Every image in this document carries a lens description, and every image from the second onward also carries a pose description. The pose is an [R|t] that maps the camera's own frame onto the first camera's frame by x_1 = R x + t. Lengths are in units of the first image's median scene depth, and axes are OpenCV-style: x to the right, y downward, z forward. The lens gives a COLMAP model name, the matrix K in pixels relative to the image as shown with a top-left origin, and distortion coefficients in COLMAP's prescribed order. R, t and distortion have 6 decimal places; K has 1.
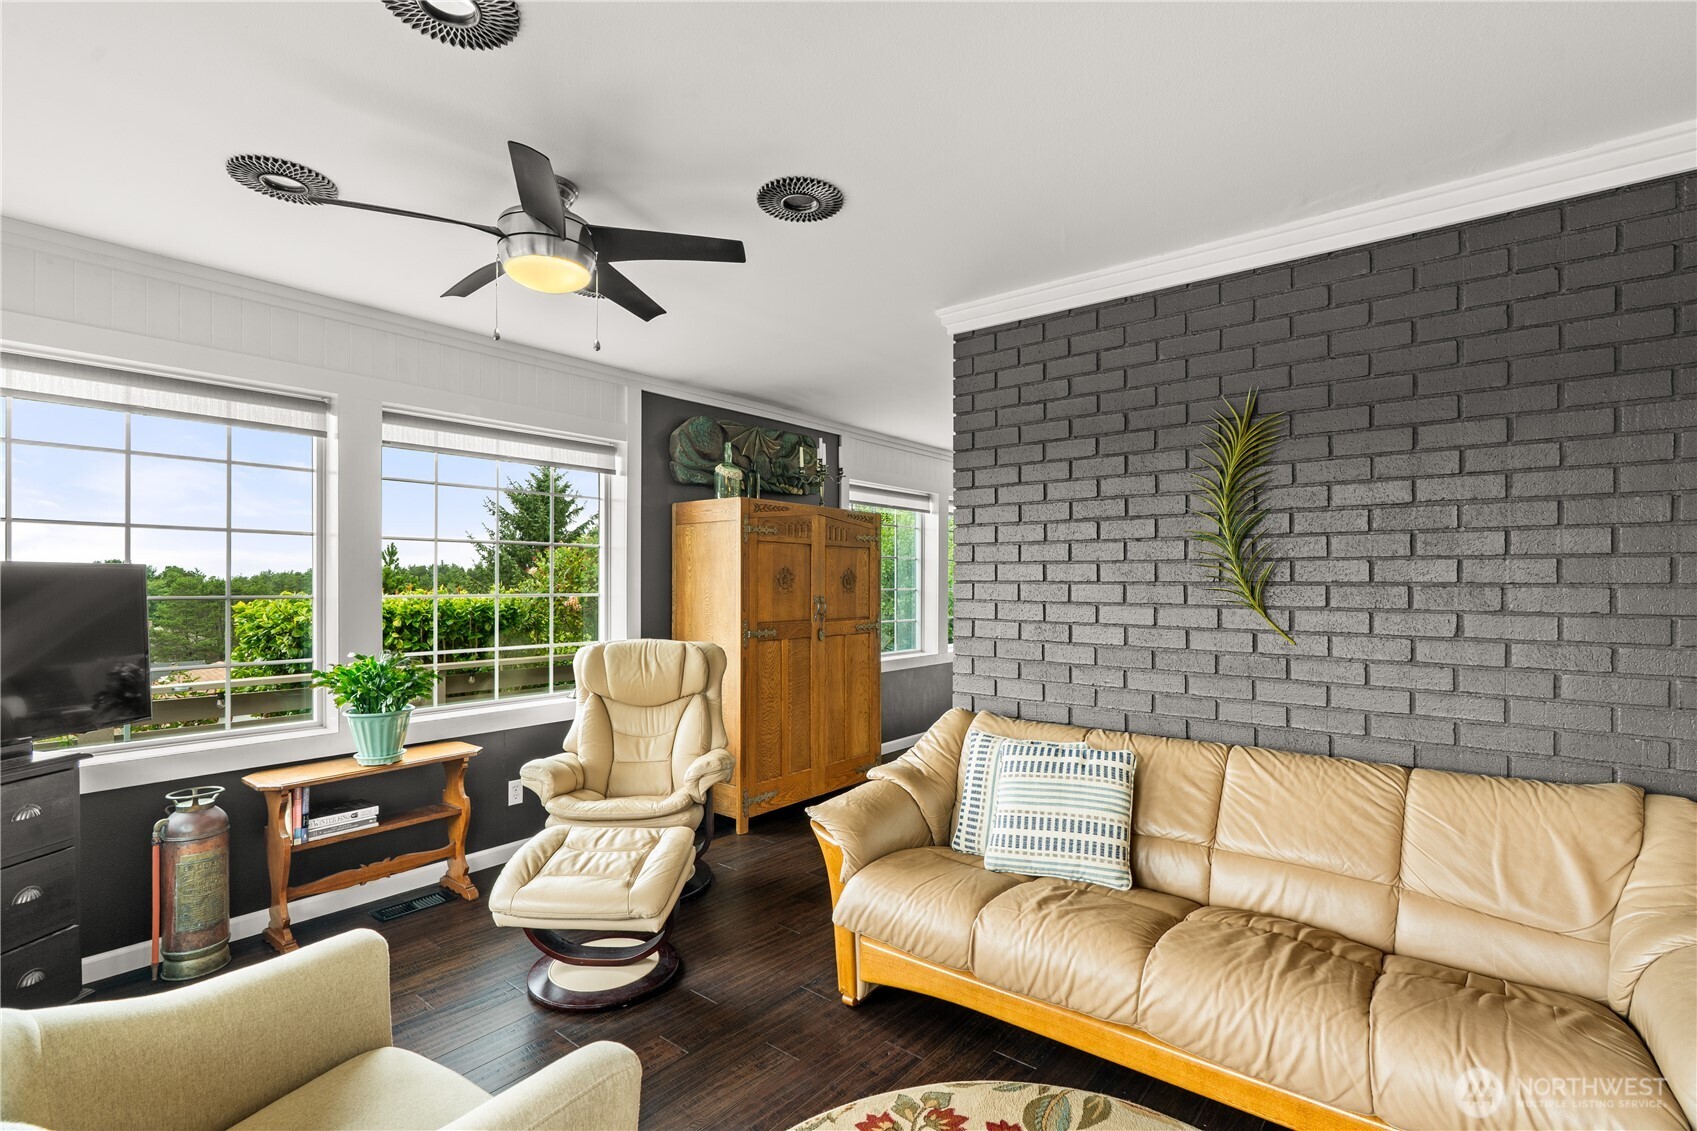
lens RADIAL K [[779.3, 0, 845.0], [0, 779.3, 580.0], [0, 0, 1]] dist [-0.003375, 0.000624]
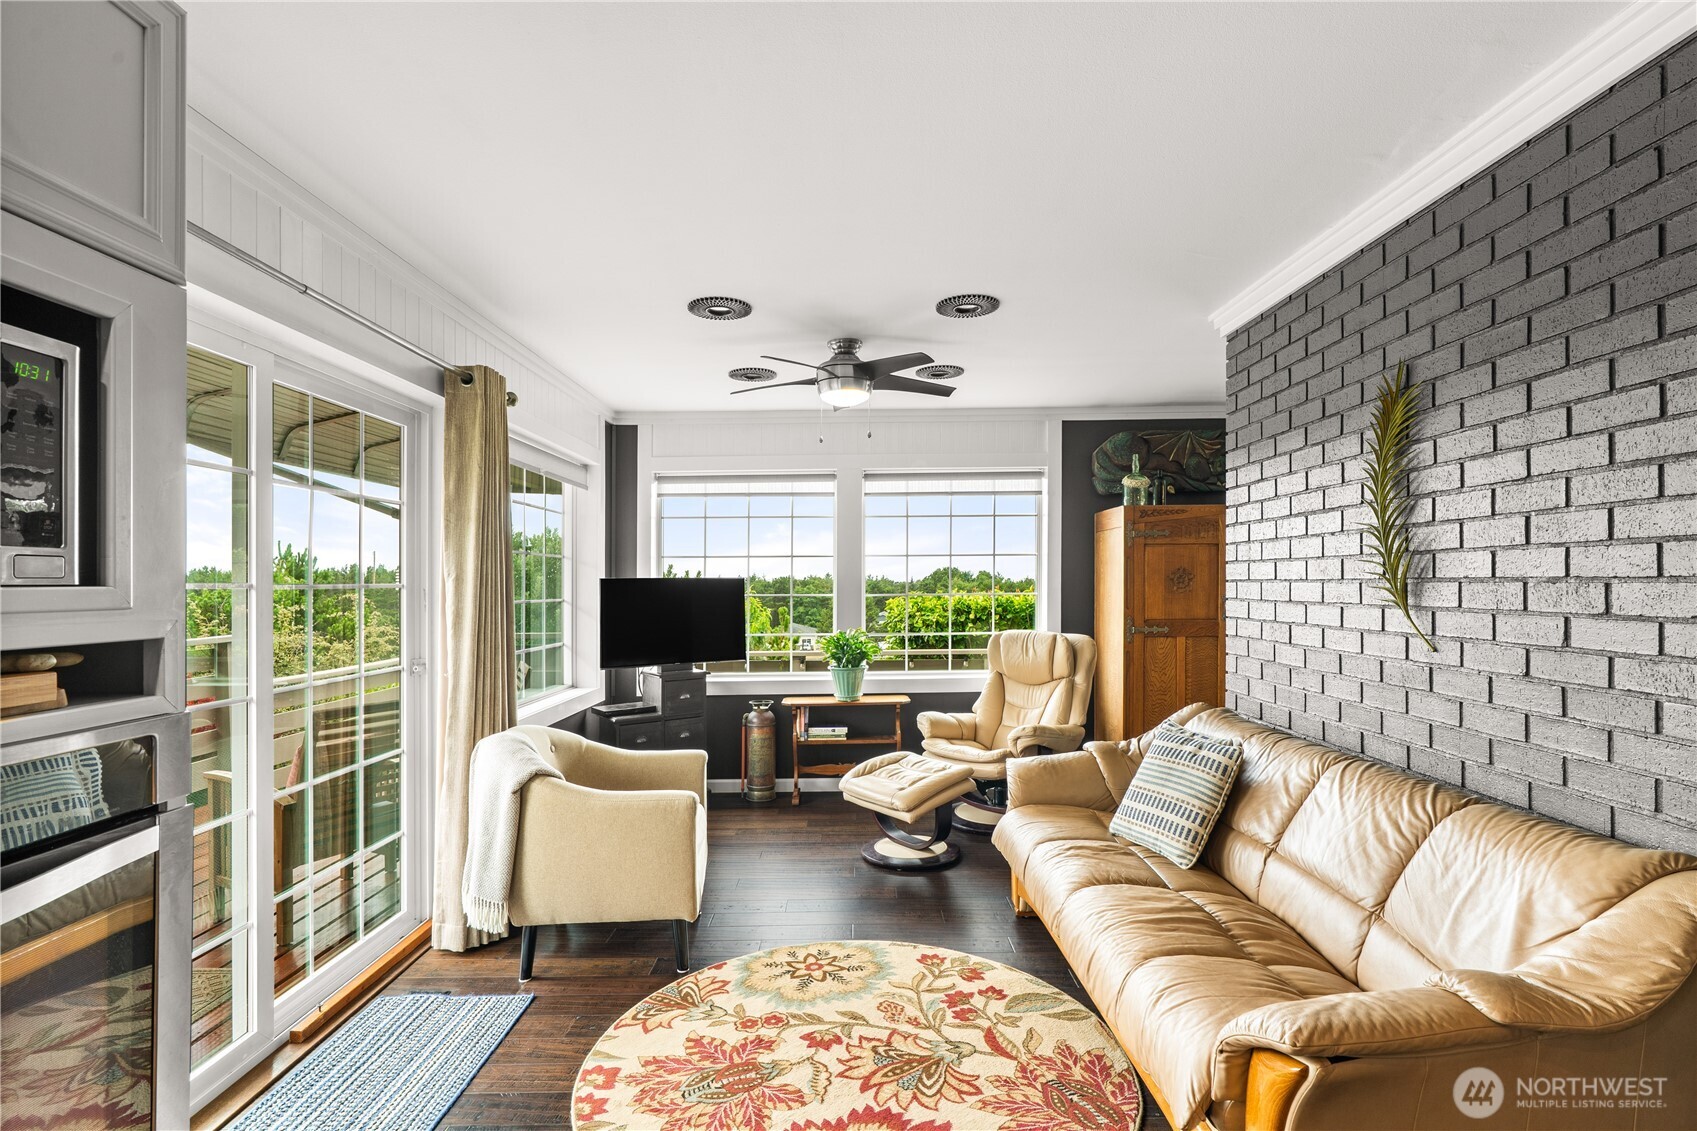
lens RADIAL K [[819.5, 0, 854.5], [0, 819.5, 579.6], [0, 0, 1]] dist [-0.004408, -0.000227]
pose [[0.637456, -0.013491, -0.770368, 0.754817], [0.013797, 0.999886, -0.006094, 0.000575], [0.770363, -0.006744, 0.637570, -0.053313]]
